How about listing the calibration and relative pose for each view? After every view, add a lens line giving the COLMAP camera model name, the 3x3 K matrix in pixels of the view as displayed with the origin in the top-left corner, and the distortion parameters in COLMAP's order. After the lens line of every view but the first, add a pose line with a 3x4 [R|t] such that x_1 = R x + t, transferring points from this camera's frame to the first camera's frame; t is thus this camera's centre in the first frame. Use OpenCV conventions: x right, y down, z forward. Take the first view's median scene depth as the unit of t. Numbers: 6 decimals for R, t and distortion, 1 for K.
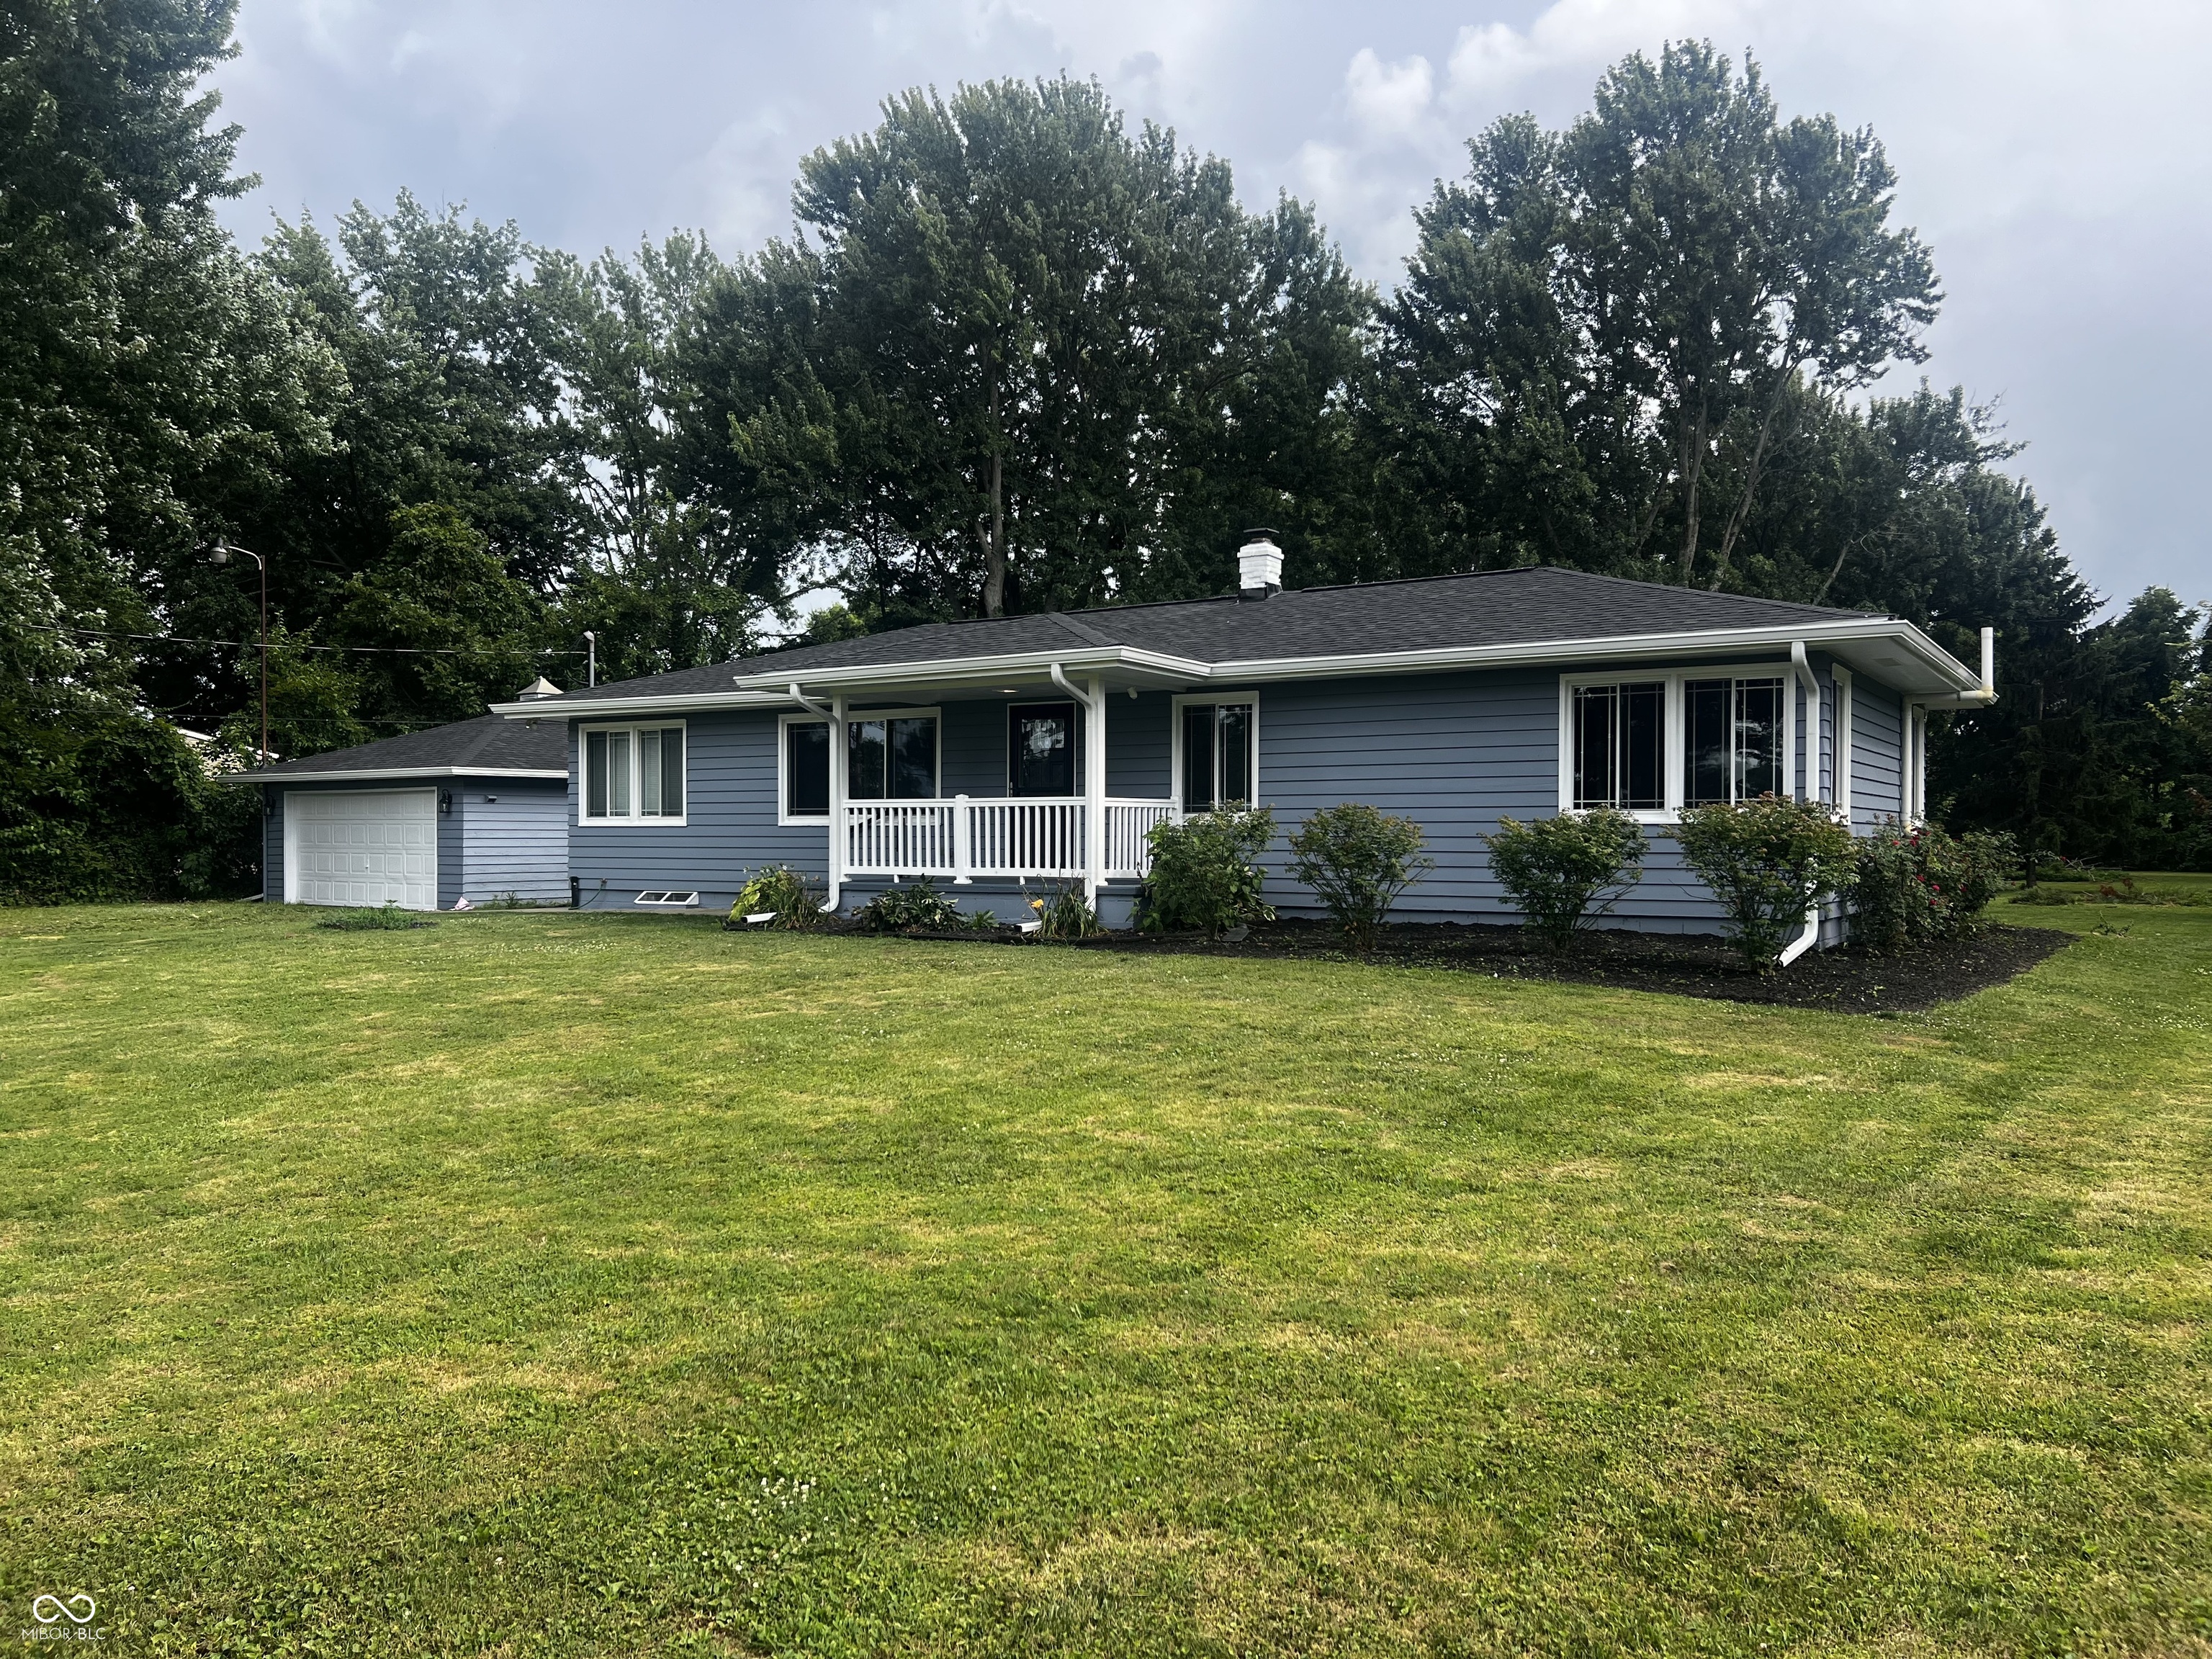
lens RADIAL K [[1690.5, 0, 1106.0], [0, 1690.5, 829.5], [0, 0, 1]] dist [-0.004828, -0.003713]
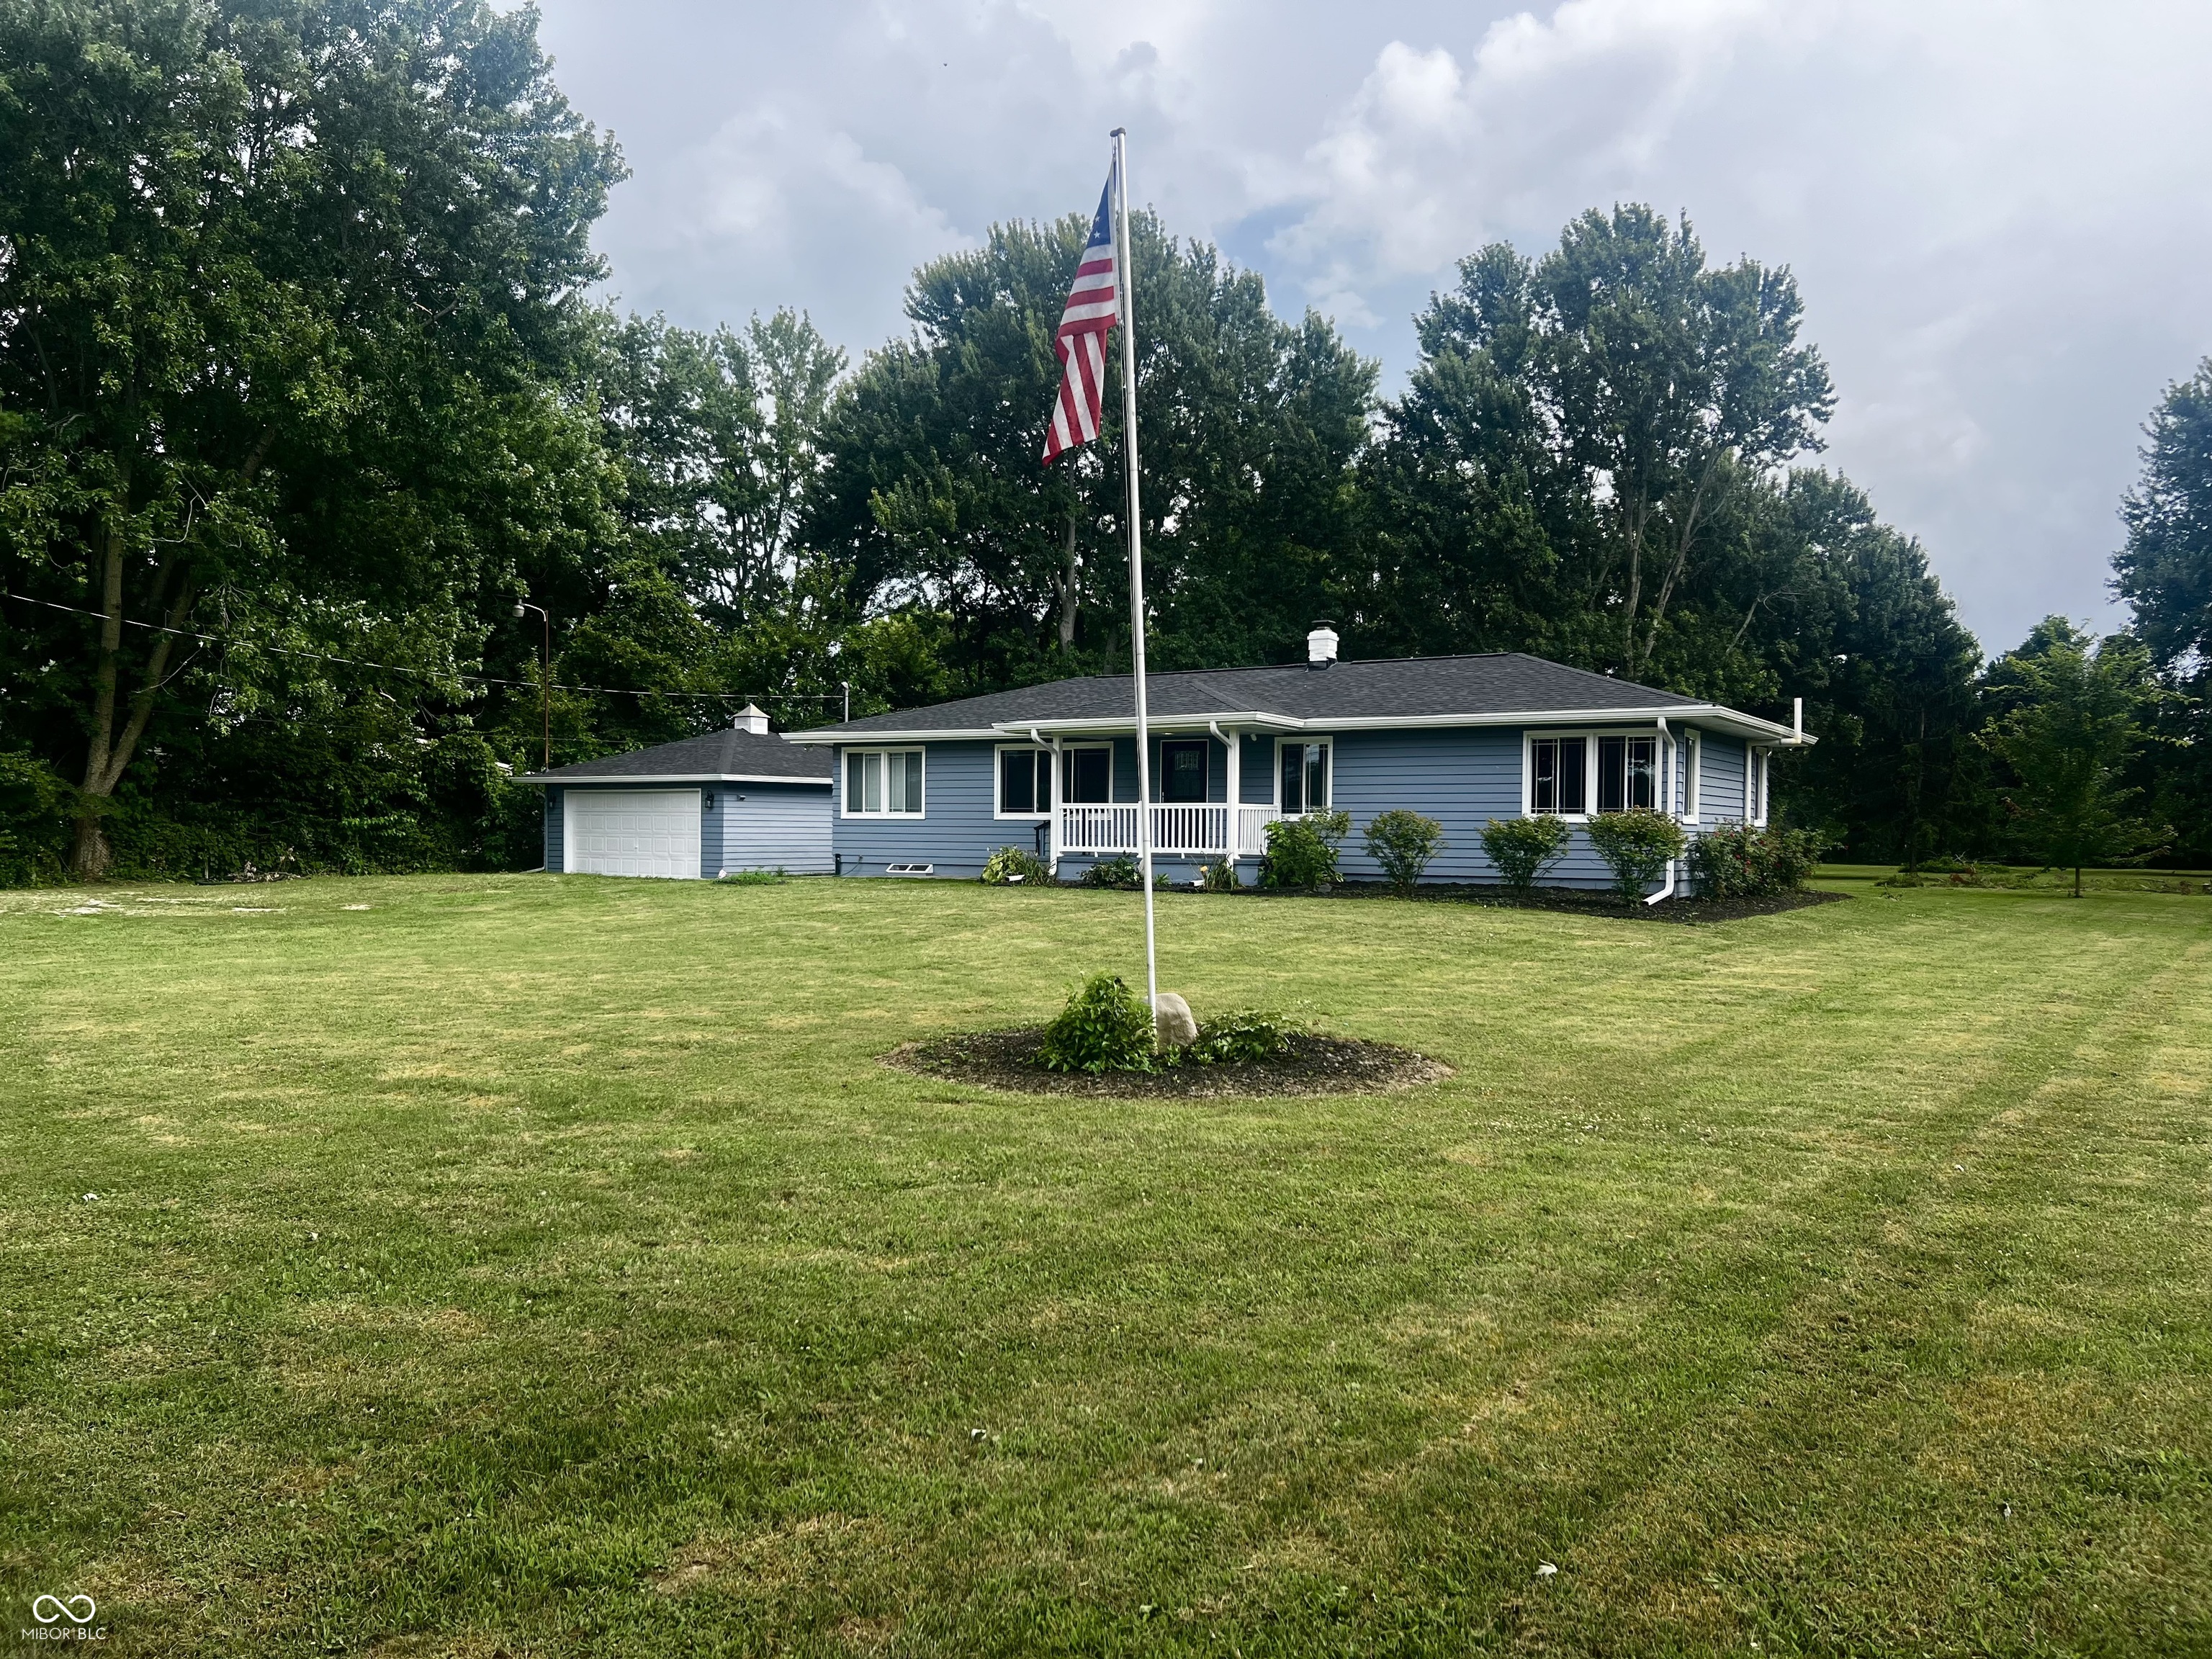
lens RADIAL K [[1690.5, 0, 1106.0], [0, 1690.5, 829.5], [0, 0, 1]] dist [-0.004828, -0.003713]
pose [[0.999862, 0.007410, 0.014852, -0.117511], [-0.007465, 0.999965, 0.003662, 0.000445], [-0.014825, -0.003772, 0.999883, -0.465588]]
